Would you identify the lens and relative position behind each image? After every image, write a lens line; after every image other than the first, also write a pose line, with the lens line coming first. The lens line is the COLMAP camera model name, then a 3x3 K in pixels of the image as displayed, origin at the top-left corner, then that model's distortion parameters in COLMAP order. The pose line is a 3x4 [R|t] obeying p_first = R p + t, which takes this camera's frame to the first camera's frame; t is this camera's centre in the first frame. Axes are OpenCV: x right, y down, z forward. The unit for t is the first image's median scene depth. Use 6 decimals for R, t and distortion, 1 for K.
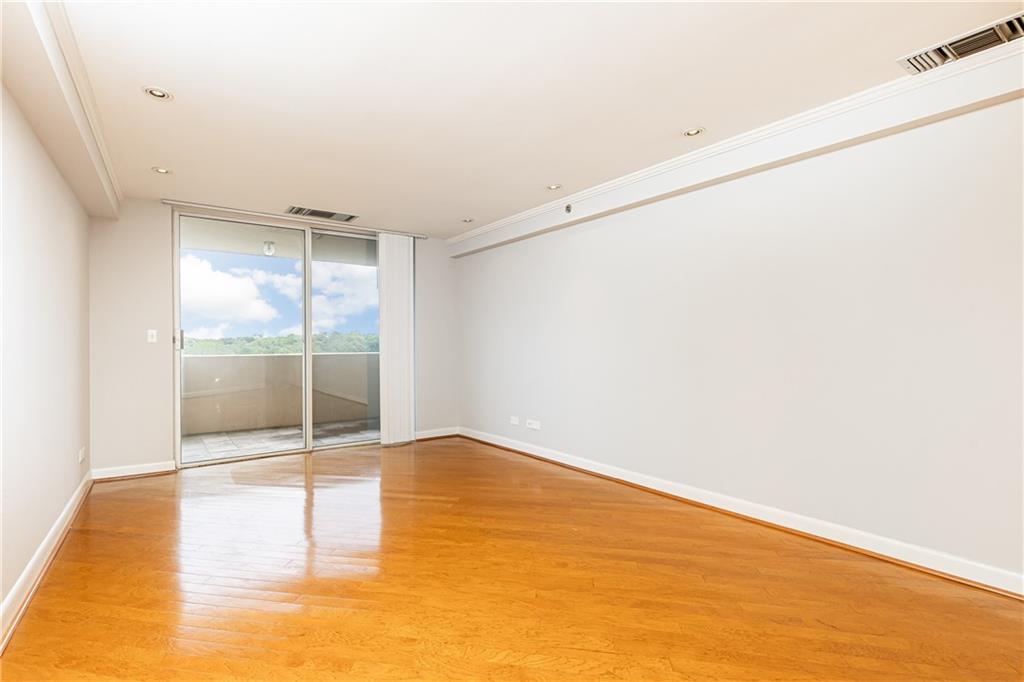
lens RADIAL K [[457.9, 0, 512.0], [0, 457.9, 341.0], [0, 0, 1]] dist [0.000372, 0.000055]
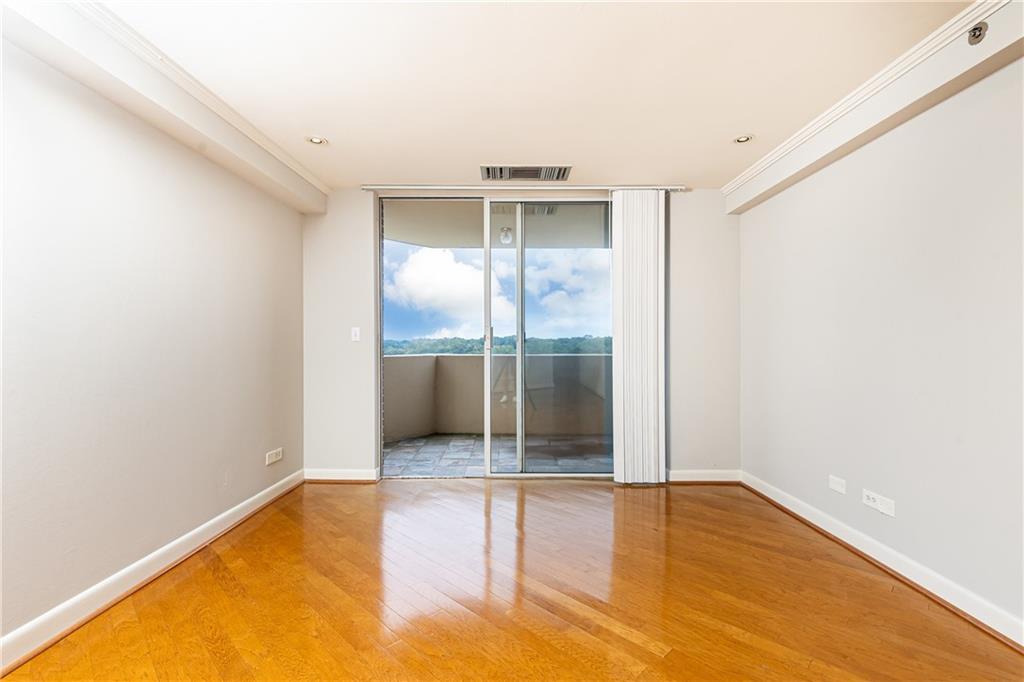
lens RADIAL K [[478.5, 0, 512.0], [0, 478.5, 341.0], [0, 0, 1]] dist [0.027966, 0.000242]
pose [[0.792874, -0.003067, -0.609378, 0.049439], [0.002449, 0.999995, -0.001847, 0.004832], [0.609381, -0.000028, 0.792878, 0.300764]]
